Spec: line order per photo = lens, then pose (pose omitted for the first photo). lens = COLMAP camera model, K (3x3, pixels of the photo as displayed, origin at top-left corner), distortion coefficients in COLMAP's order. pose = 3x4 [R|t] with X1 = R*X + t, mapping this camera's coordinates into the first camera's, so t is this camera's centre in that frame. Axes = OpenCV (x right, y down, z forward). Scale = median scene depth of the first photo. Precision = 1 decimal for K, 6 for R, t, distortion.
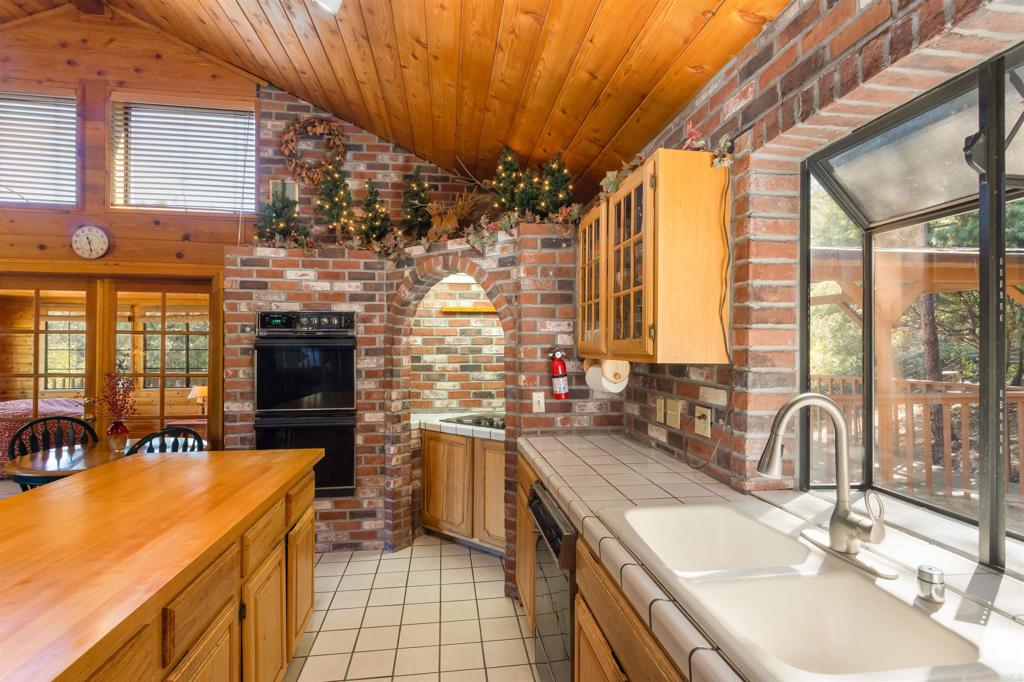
lens RADIAL K [[495.2, 0, 511.6], [0, 495.2, 343.1], [0, 0, 1]] dist [0.001099, 0.002091]
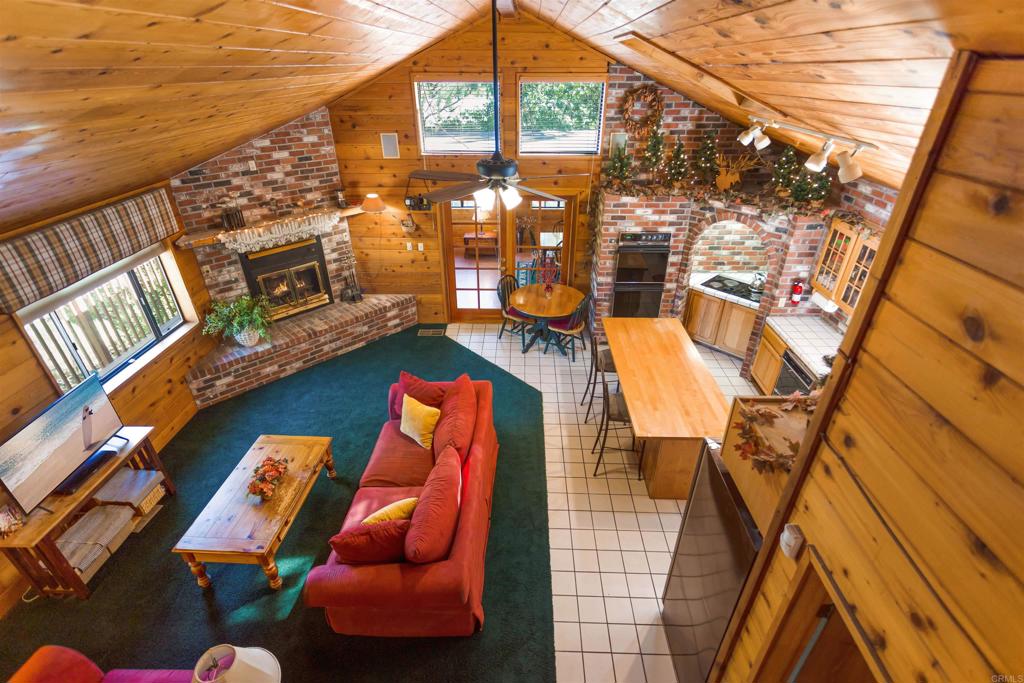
lens RADIAL K [[495.2, 0, 510.9], [0, 495.2, 338.8], [0, 0, 1]] dist [0.001099, 0.002091]
pose [[0.986305, 0.075803, -0.146483, -0.609788], [0.009165, 0.861568, 0.507560, -0.661697], [0.164680, -0.501951, 0.849074, -0.837604]]
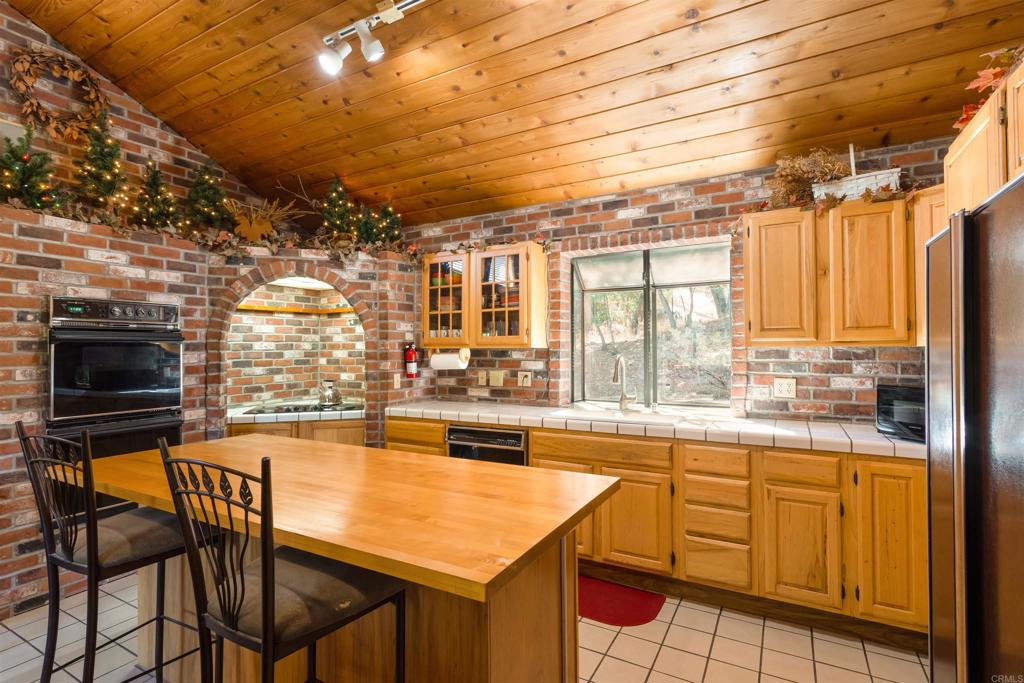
lens RADIAL K [[495.2, 0, 511.6], [0, 495.2, 340.5], [0, 0, 1]] dist [0.001099, 0.002091]
pose [[0.603241, 0.009650, 0.797501, -0.695386], [0.000666, 0.999920, -0.012603, 0.018725], [-0.797559, 0.008134, 0.603186, -0.075620]]
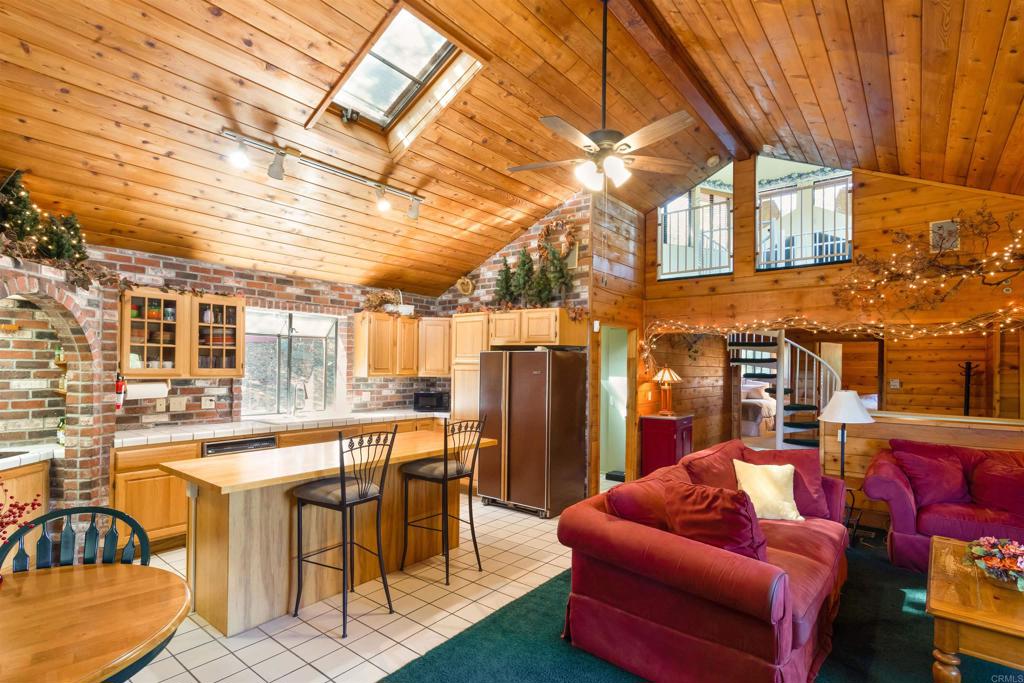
lens RADIAL K [[495.2, 0, 509.6], [0, 495.2, 362.0], [0, 0, 1]] dist [0.001099, 0.002091]
pose [[-0.686710, -0.000536, 0.726931, -1.366117], [-0.015763, 0.999776, -0.014153, -0.015135], [-0.726761, -0.021178, -0.686564, 0.926992]]
